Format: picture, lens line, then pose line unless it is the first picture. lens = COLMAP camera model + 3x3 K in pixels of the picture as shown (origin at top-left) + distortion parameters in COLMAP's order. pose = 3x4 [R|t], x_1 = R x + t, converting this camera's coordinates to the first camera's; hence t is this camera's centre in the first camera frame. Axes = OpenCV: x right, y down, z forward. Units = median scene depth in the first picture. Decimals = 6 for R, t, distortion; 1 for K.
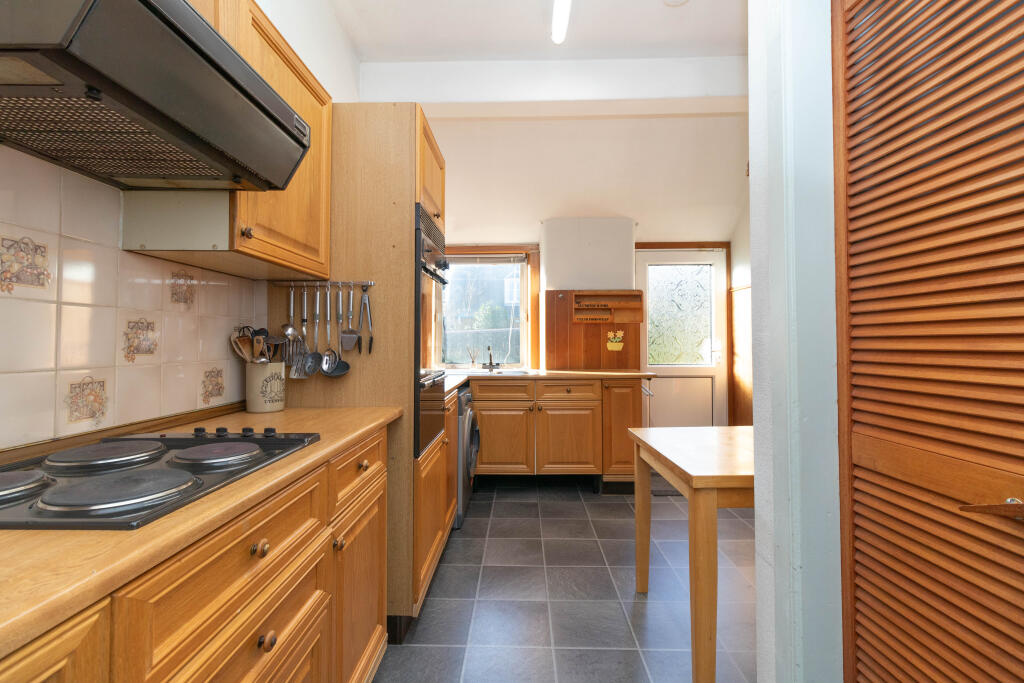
lens RADIAL K [[468.6, 0, 511.8], [0, 468.6, 339.4], [0, 0, 1]] dist [0.000477, -0.000025]
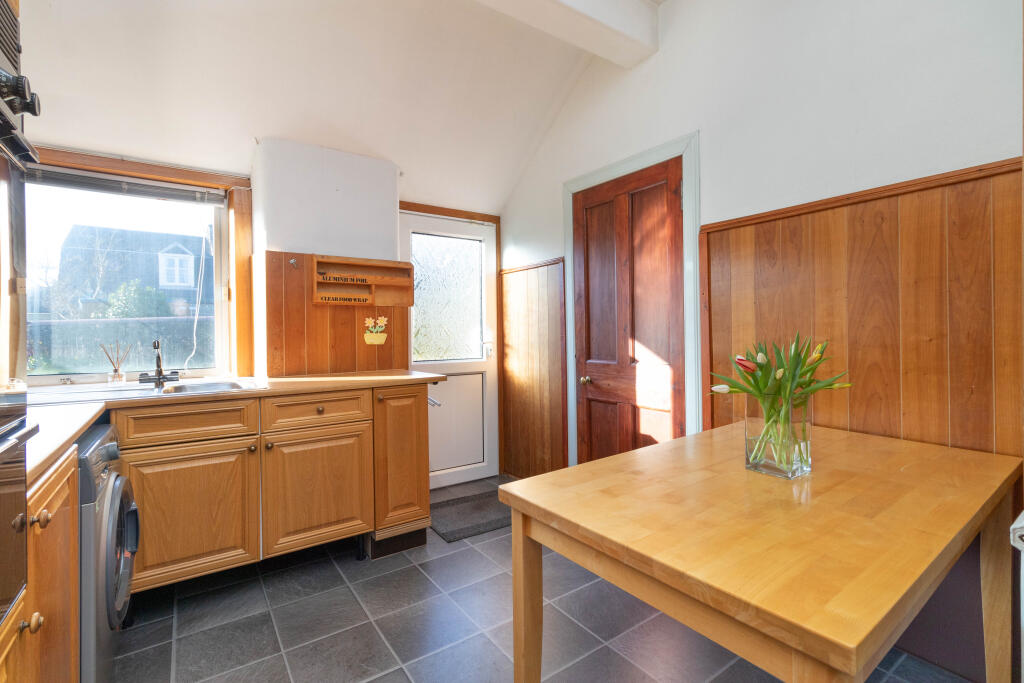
lens RADIAL K [[468.6, 0, 514.1], [0, 468.6, 335.3], [0, 0, 1]] dist [0.000477, -0.000025]
pose [[0.805049, -0.009984, 0.593124, -0.034478], [0.005013, 0.999937, 0.010027, 0.003766], [-0.593187, -0.005099, 0.805049, 0.303348]]
